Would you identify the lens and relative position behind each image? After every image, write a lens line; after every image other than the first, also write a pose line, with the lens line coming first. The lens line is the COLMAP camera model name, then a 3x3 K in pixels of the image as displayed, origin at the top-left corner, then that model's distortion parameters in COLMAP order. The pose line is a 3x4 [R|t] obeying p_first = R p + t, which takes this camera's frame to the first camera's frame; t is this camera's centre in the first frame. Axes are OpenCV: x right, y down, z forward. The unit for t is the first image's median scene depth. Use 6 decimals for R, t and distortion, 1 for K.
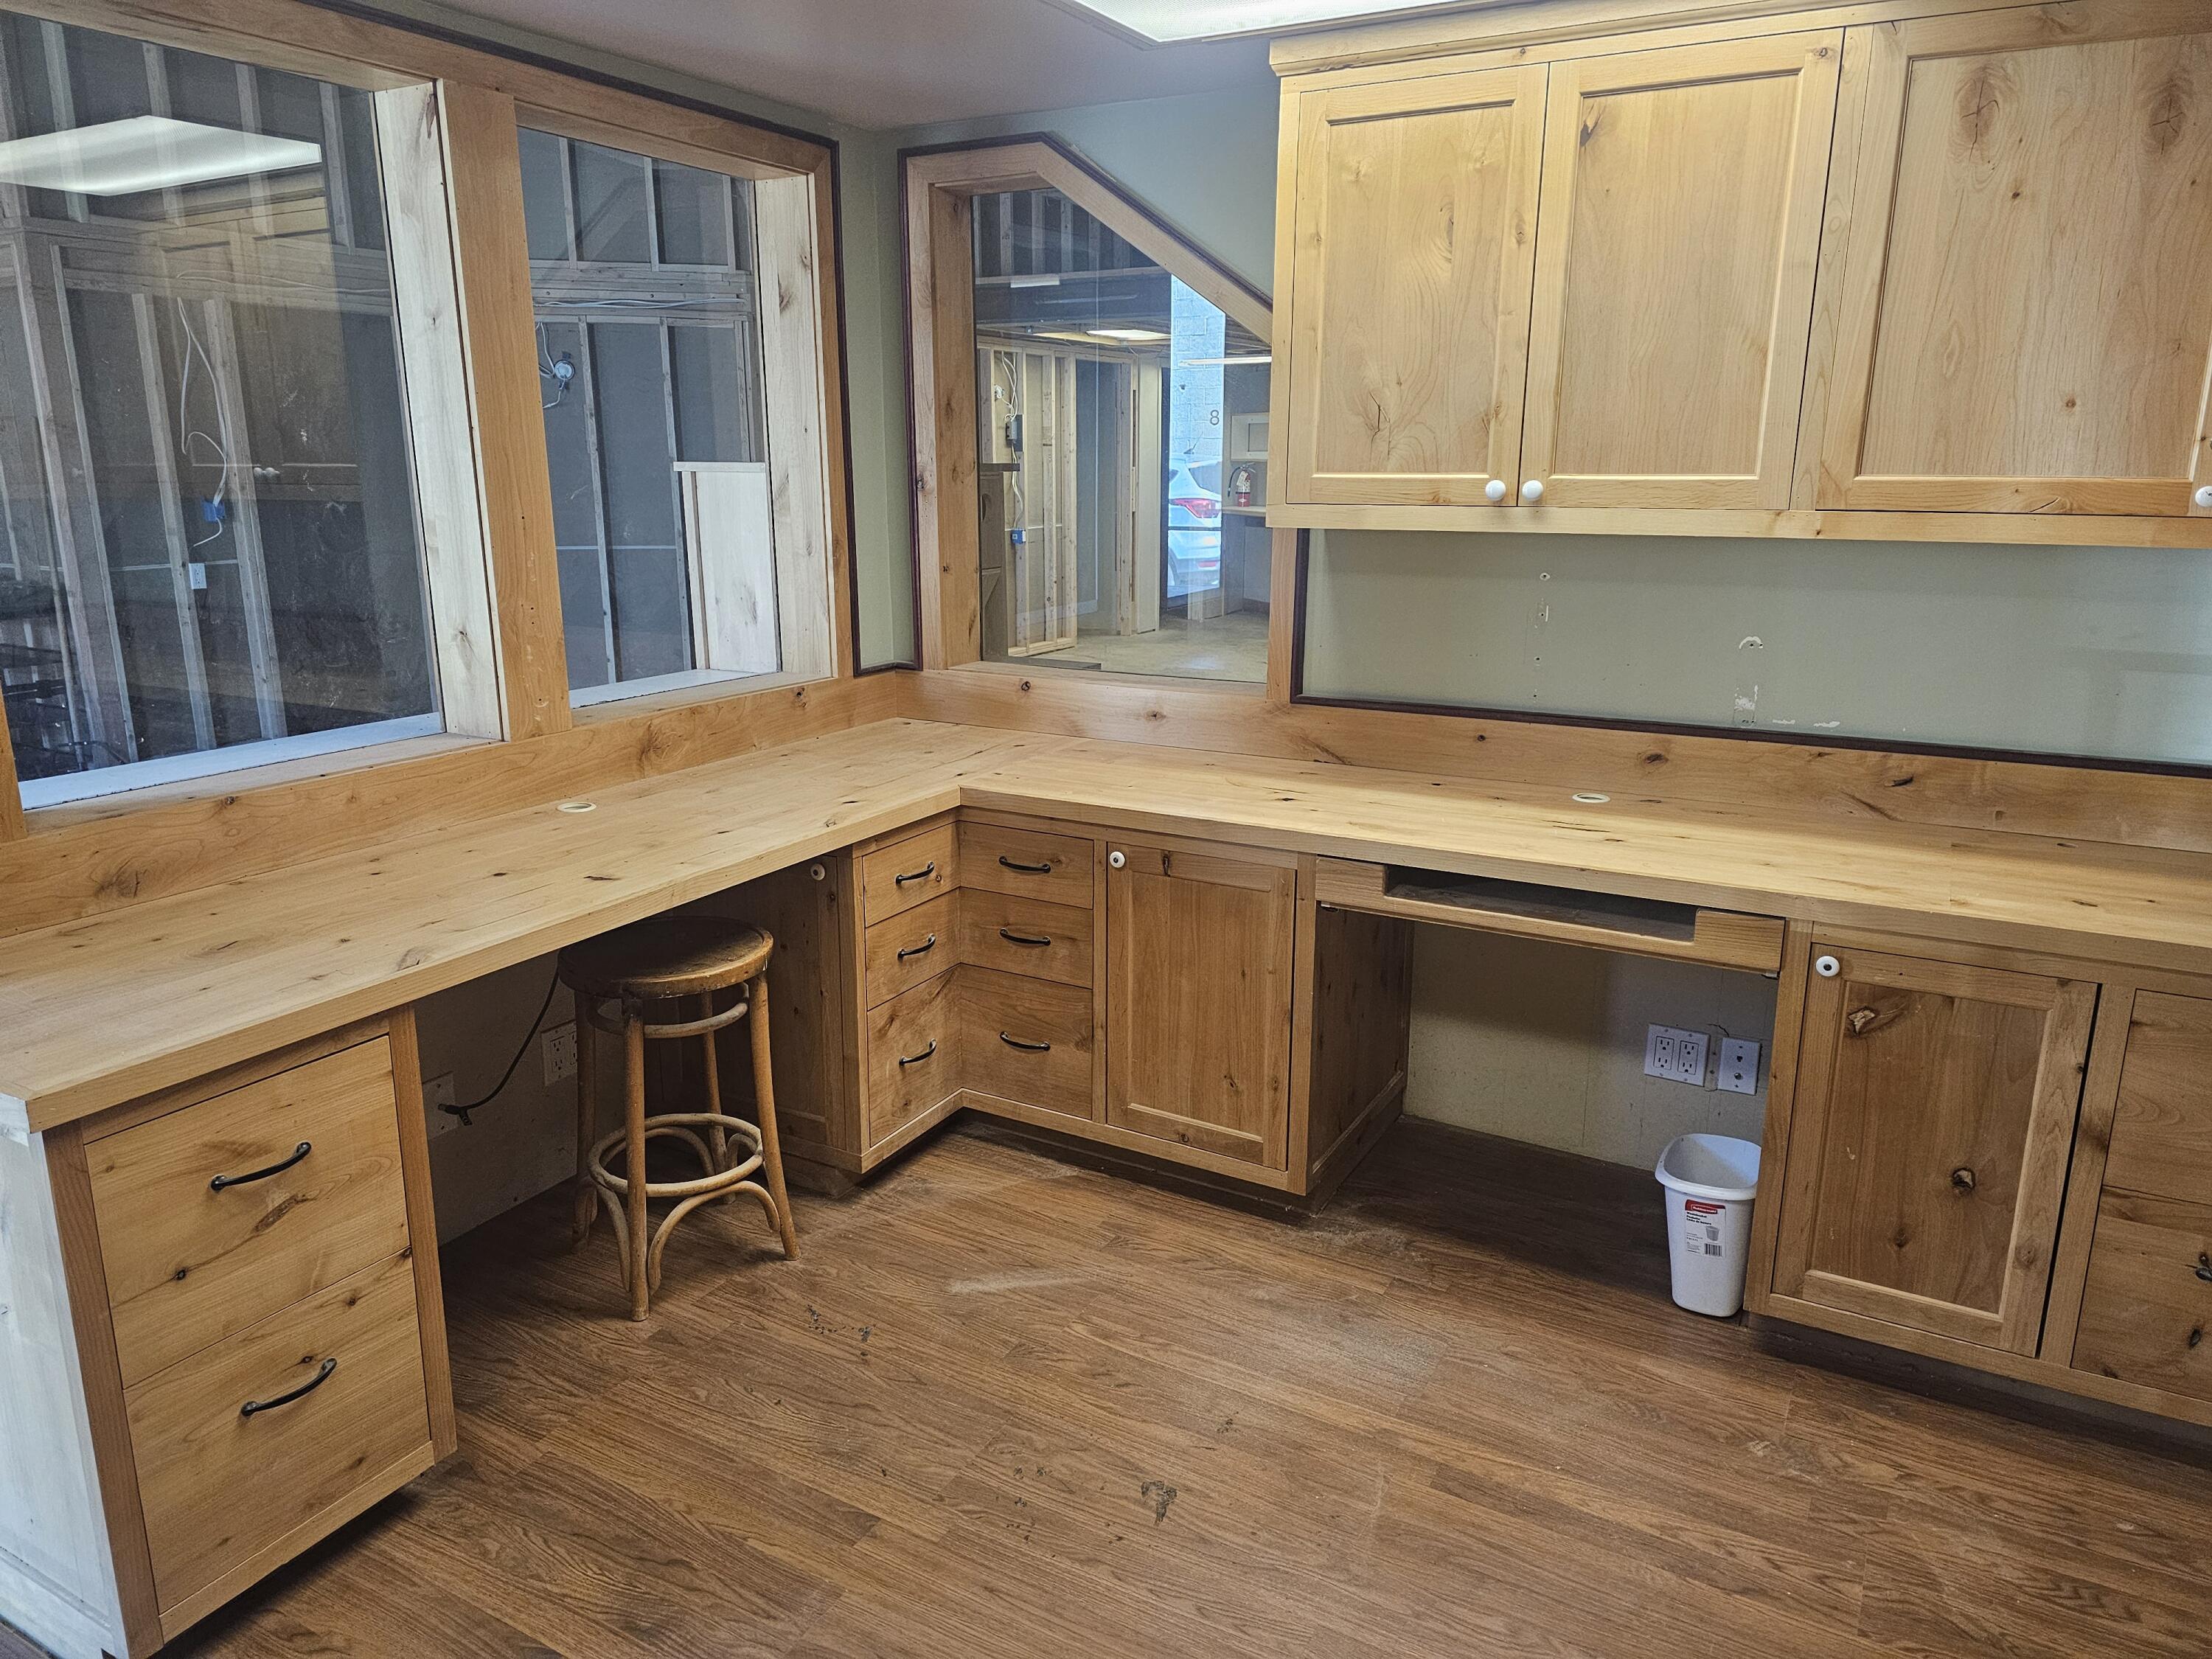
lens RADIAL K [[1488.4, 0, 1106.0], [0, 1488.4, 828.0], [0, 0, 1]] dist [0.037578, -0.025723]
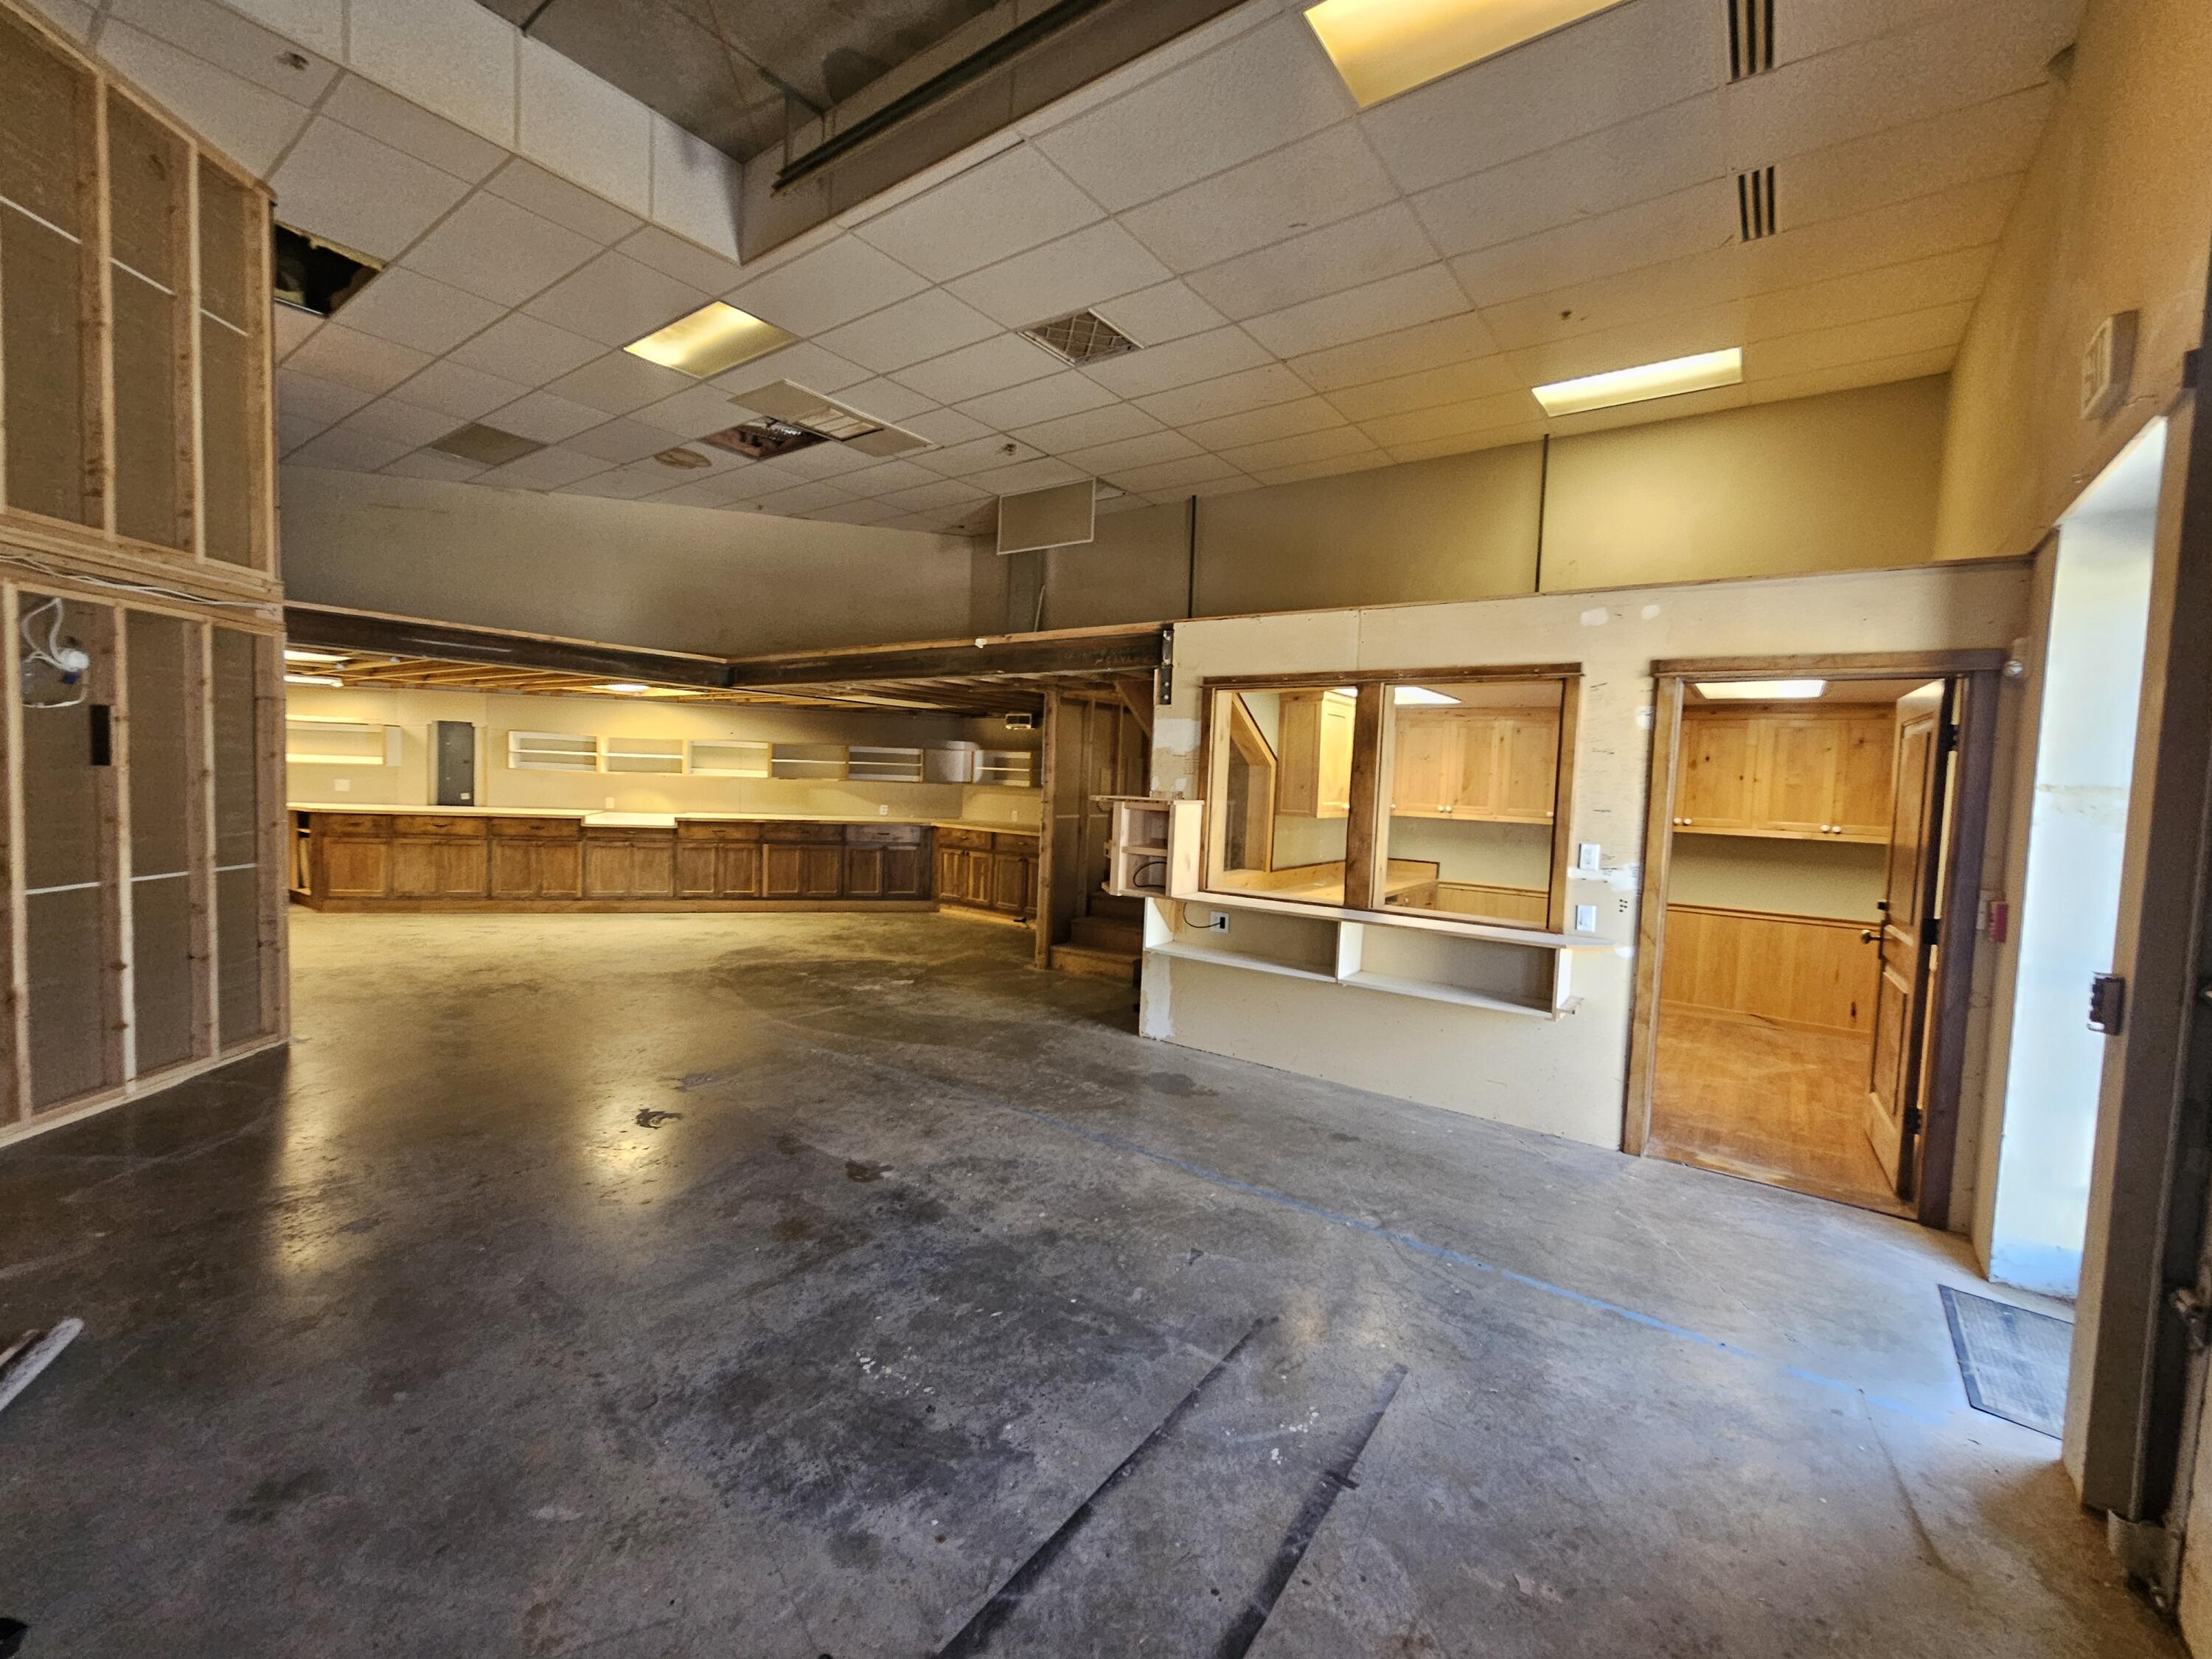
lens RADIAL K [[914.4, 0, 1106.8], [0, 914.4, 831.2], [0, 0, 1]] dist [-0.013881, -0.000140]
pose [[0.119322, -0.056193, 0.991264, -2.334679], [0.206503, 0.977968, 0.030581, -0.383620], [-0.971143, 0.201050, 0.128297, 1.371937]]
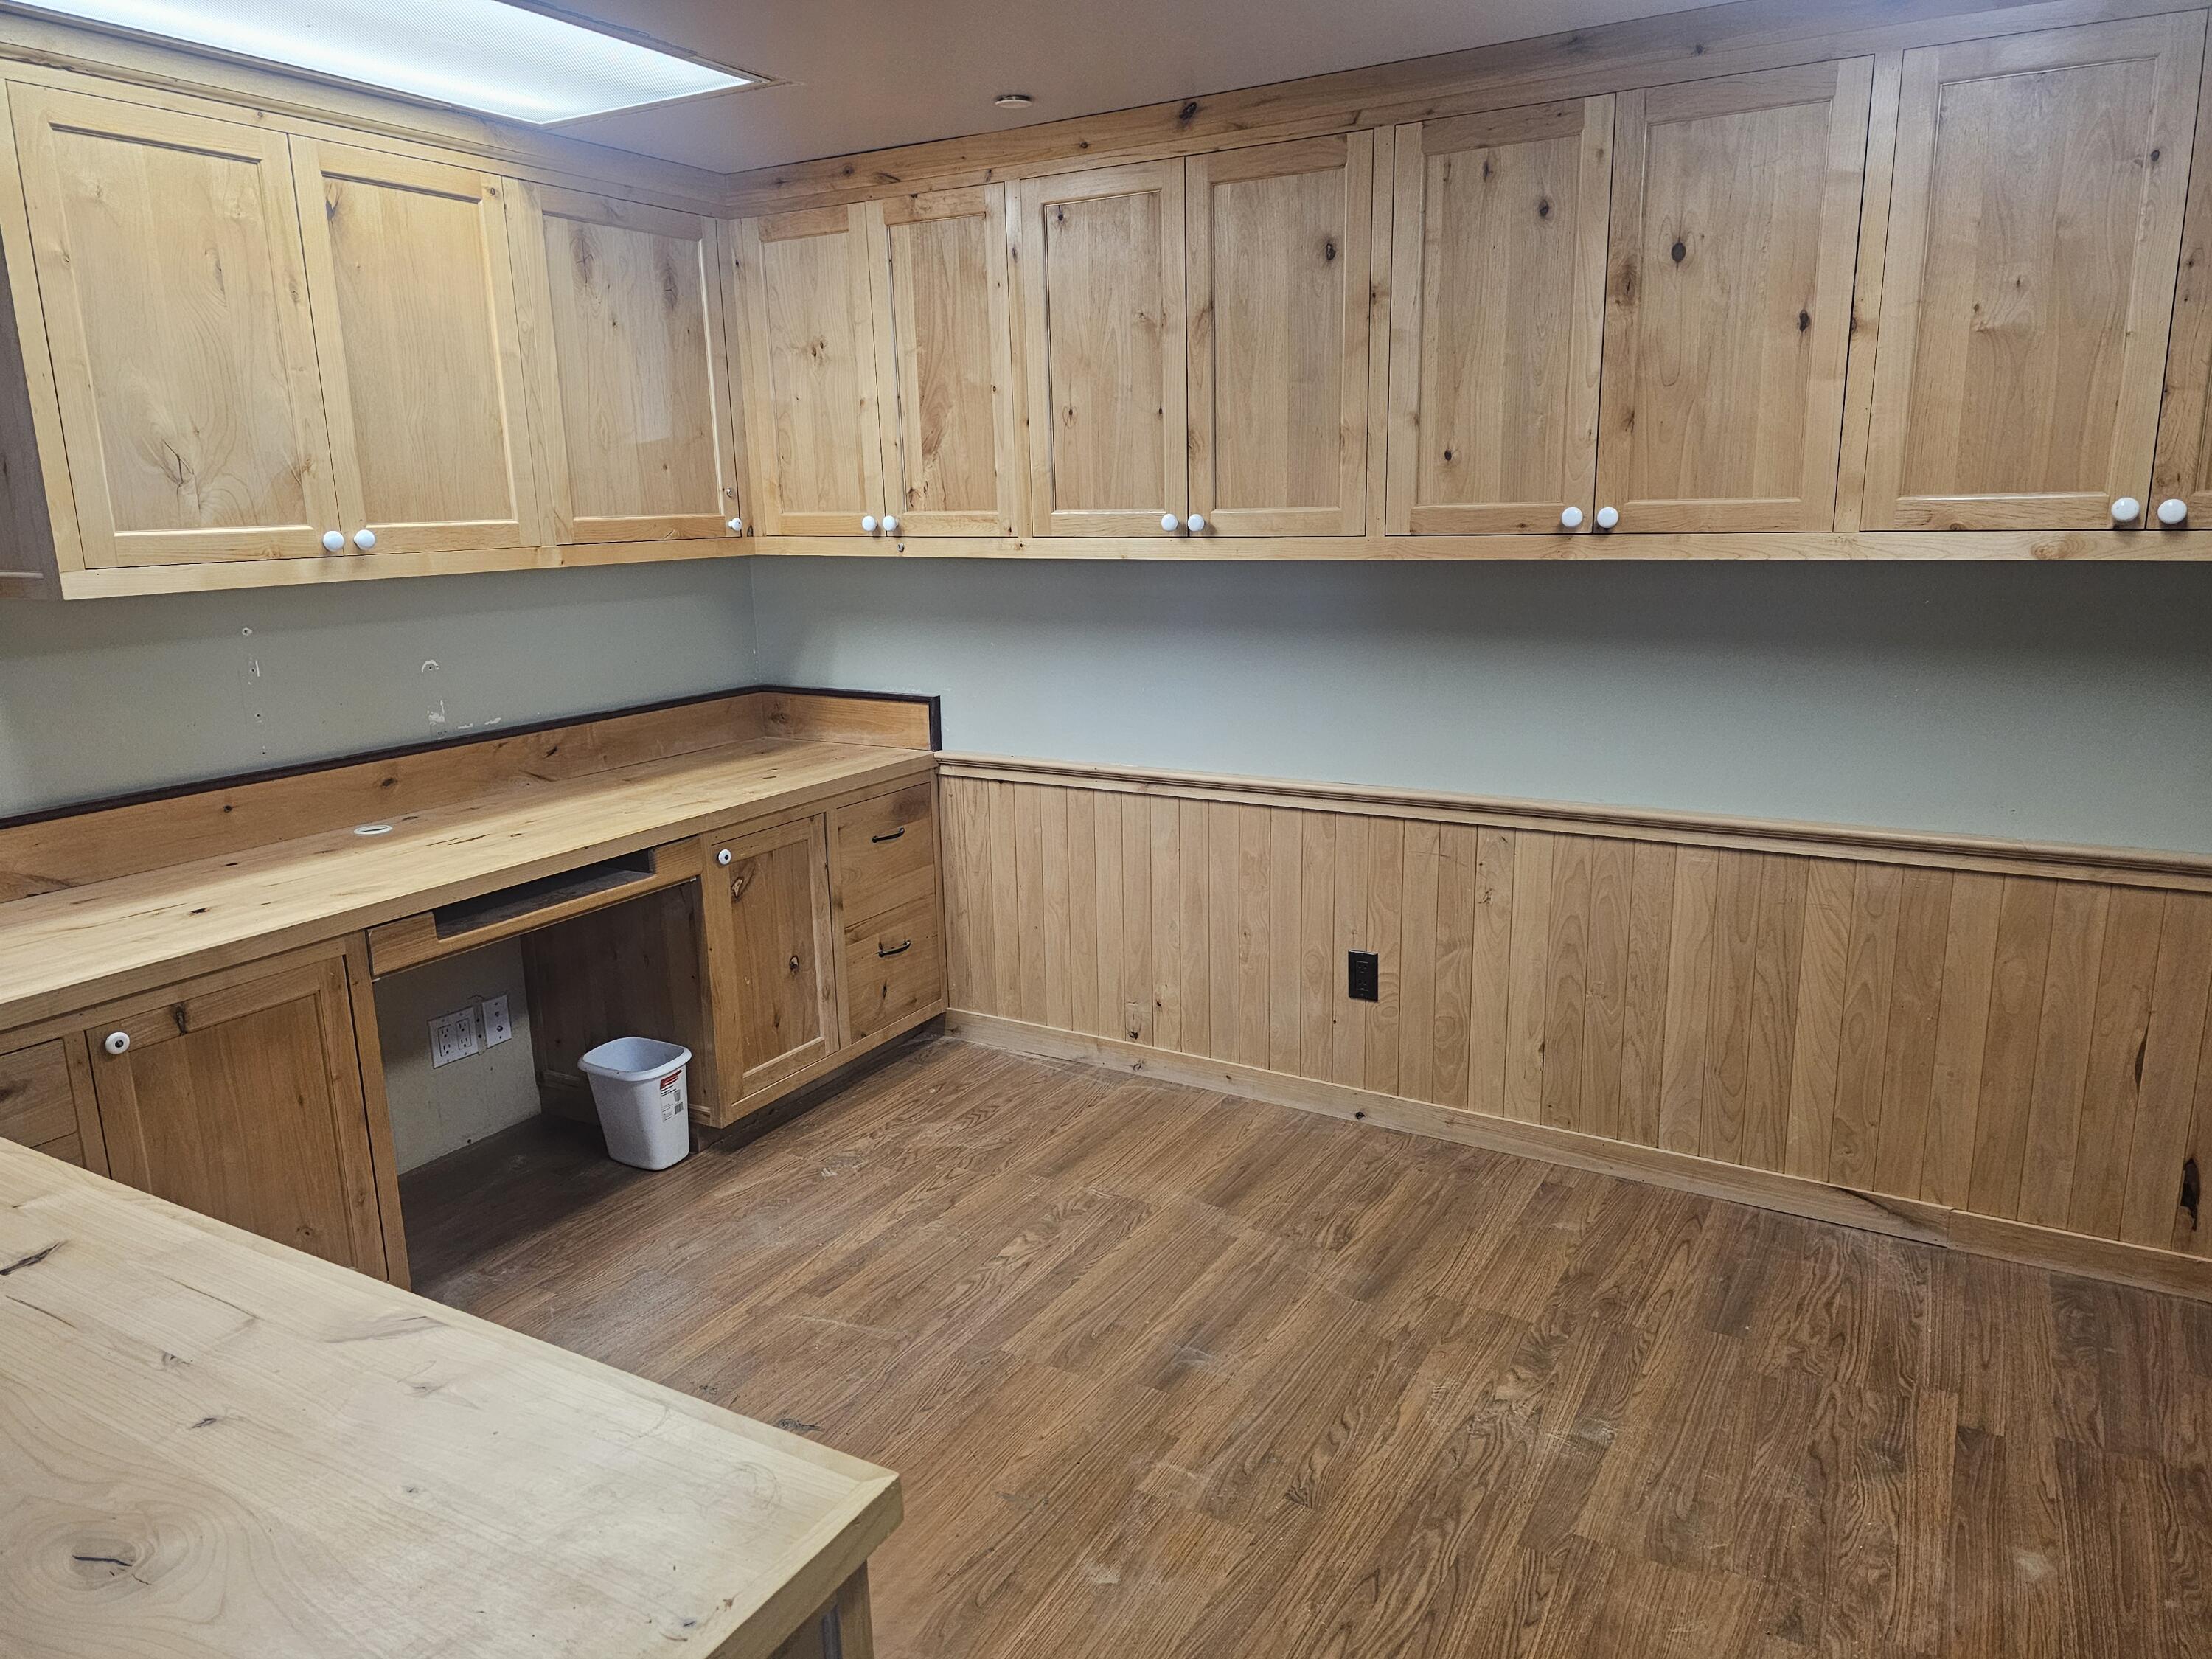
lens RADIAL K [[1488.4, 0, 1106.8], [0, 1488.4, 831.3], [0, 0, 1]] dist [0.037578, -0.025723]
pose [[0.012251, -0.226483, 0.973938, -0.805541], [0.265074, 0.939899, 0.215233, -0.126245], [-0.964150, 0.255529, 0.071549, 0.490746]]
